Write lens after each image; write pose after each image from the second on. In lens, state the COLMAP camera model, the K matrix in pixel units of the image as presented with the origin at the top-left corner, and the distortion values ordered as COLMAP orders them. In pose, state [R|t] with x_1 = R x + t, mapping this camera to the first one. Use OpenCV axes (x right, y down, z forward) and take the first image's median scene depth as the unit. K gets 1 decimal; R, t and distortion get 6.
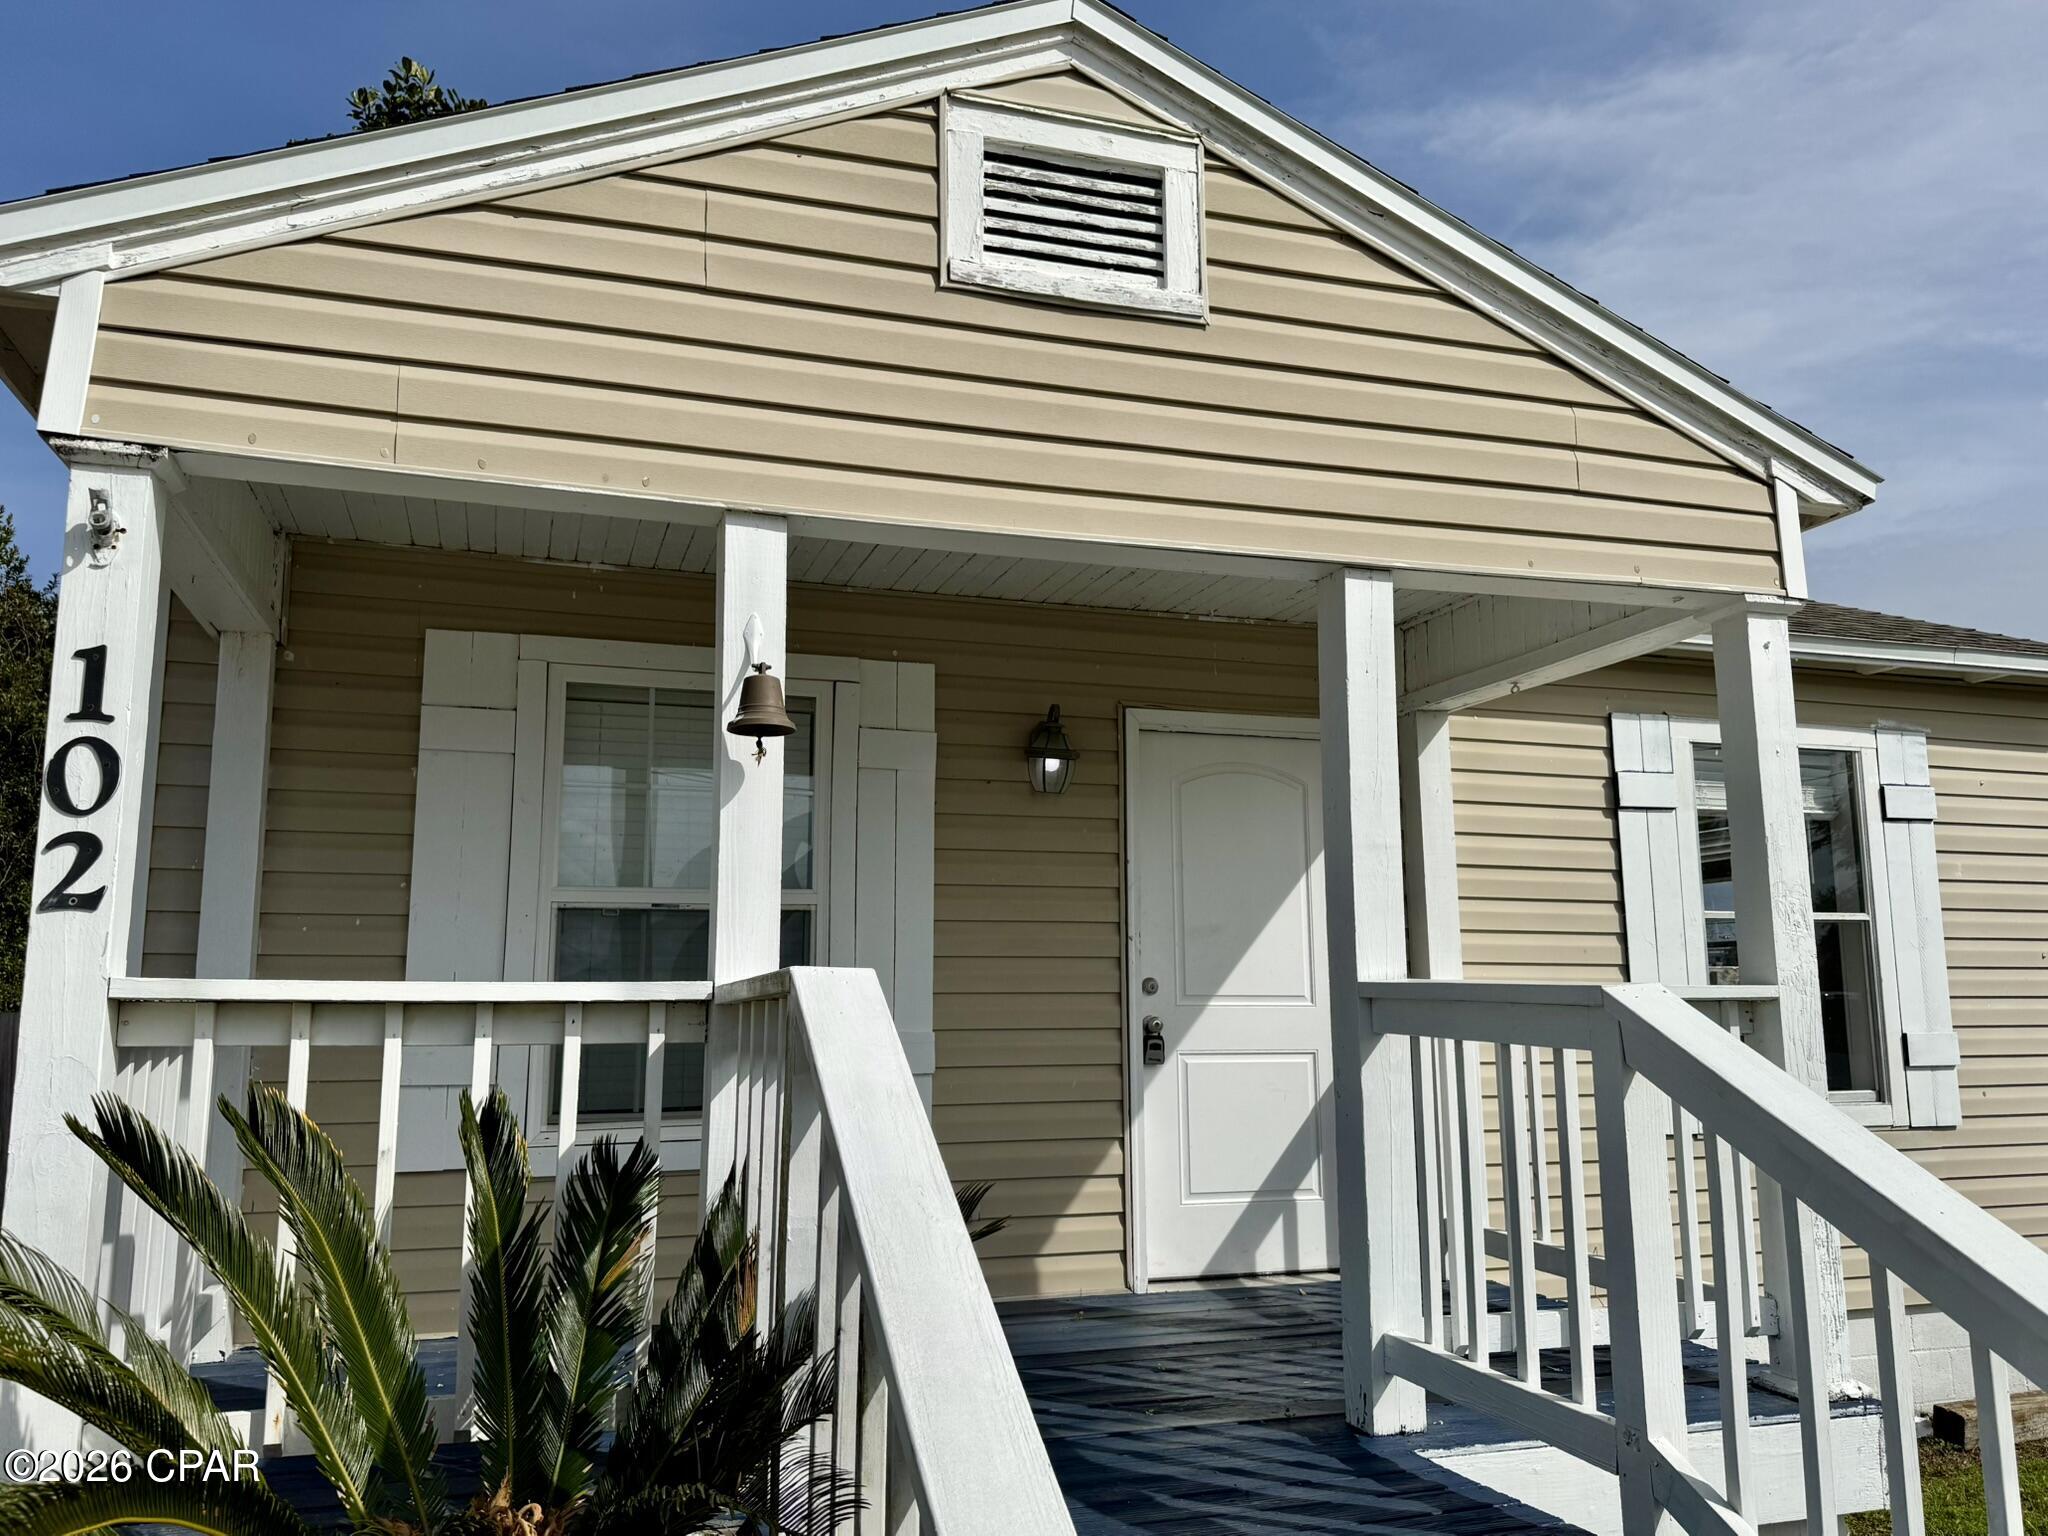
lens RADIAL K [[1532.7, 0, 1028.6], [0, 1532.7, 783.7], [0, 0, 1]] dist [0.036942, -0.004522]
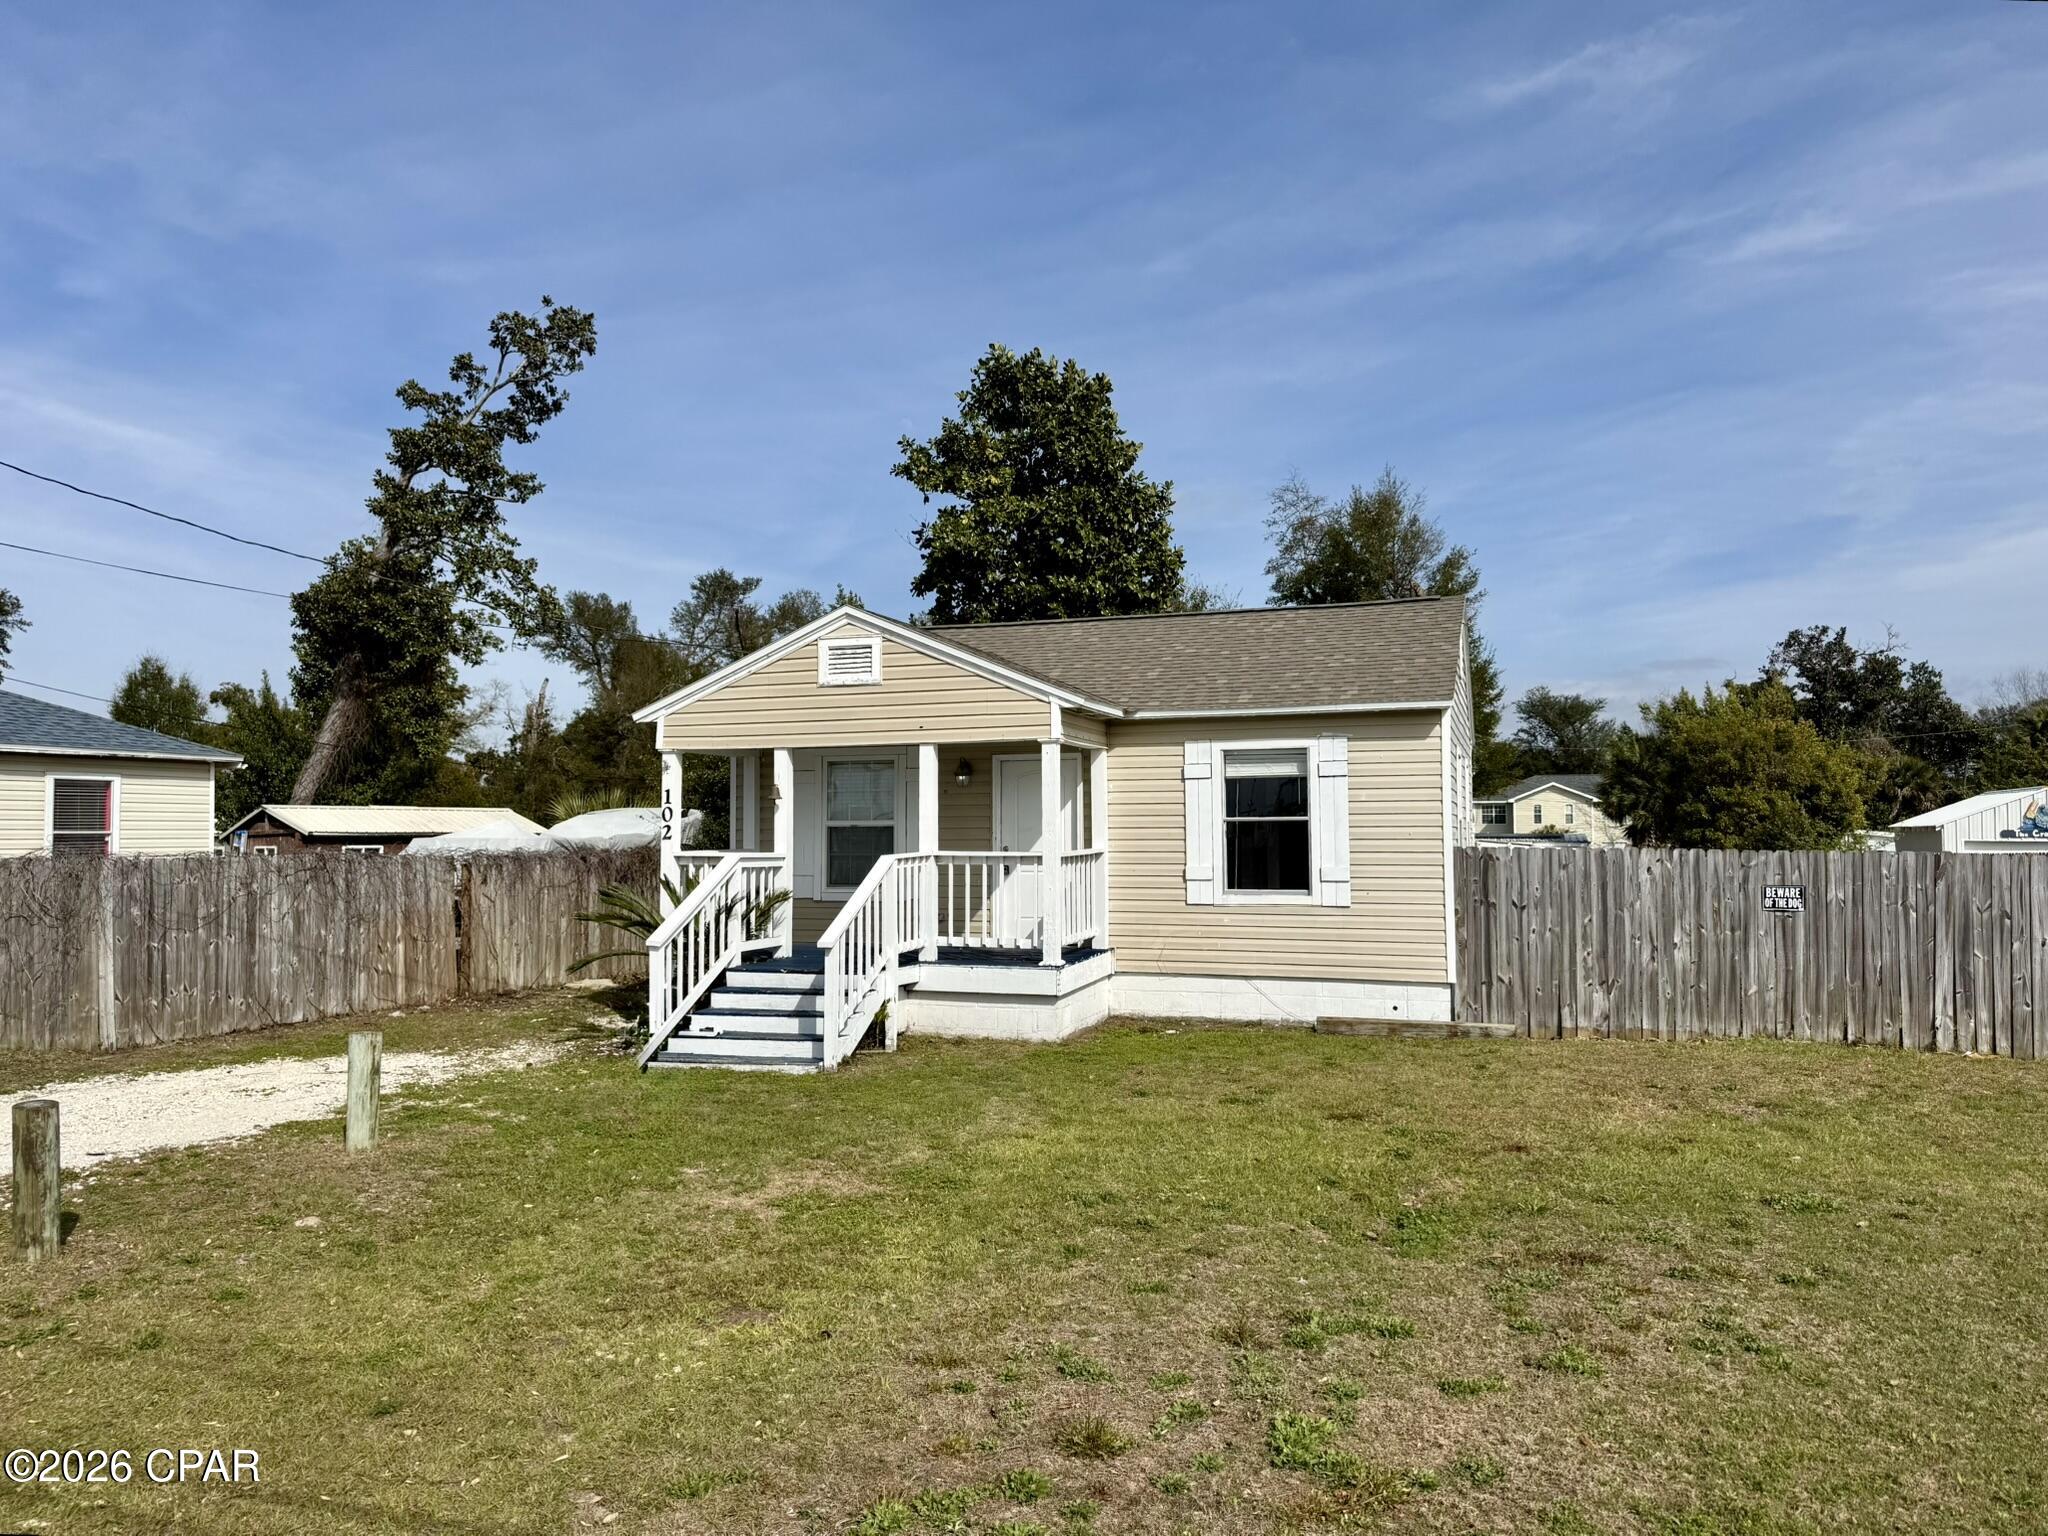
lens RADIAL K [[1437.7, 0, 1029.4], [0, 1437.7, 761.3], [0, 0, 1]] dist [0.134278, -0.000449]
pose [[0.808934, -0.030332, -0.587117, 2.530392], [0.086001, 0.994030, 0.067138, -0.314439], [0.581576, -0.104803, 0.806713, -1.728798]]
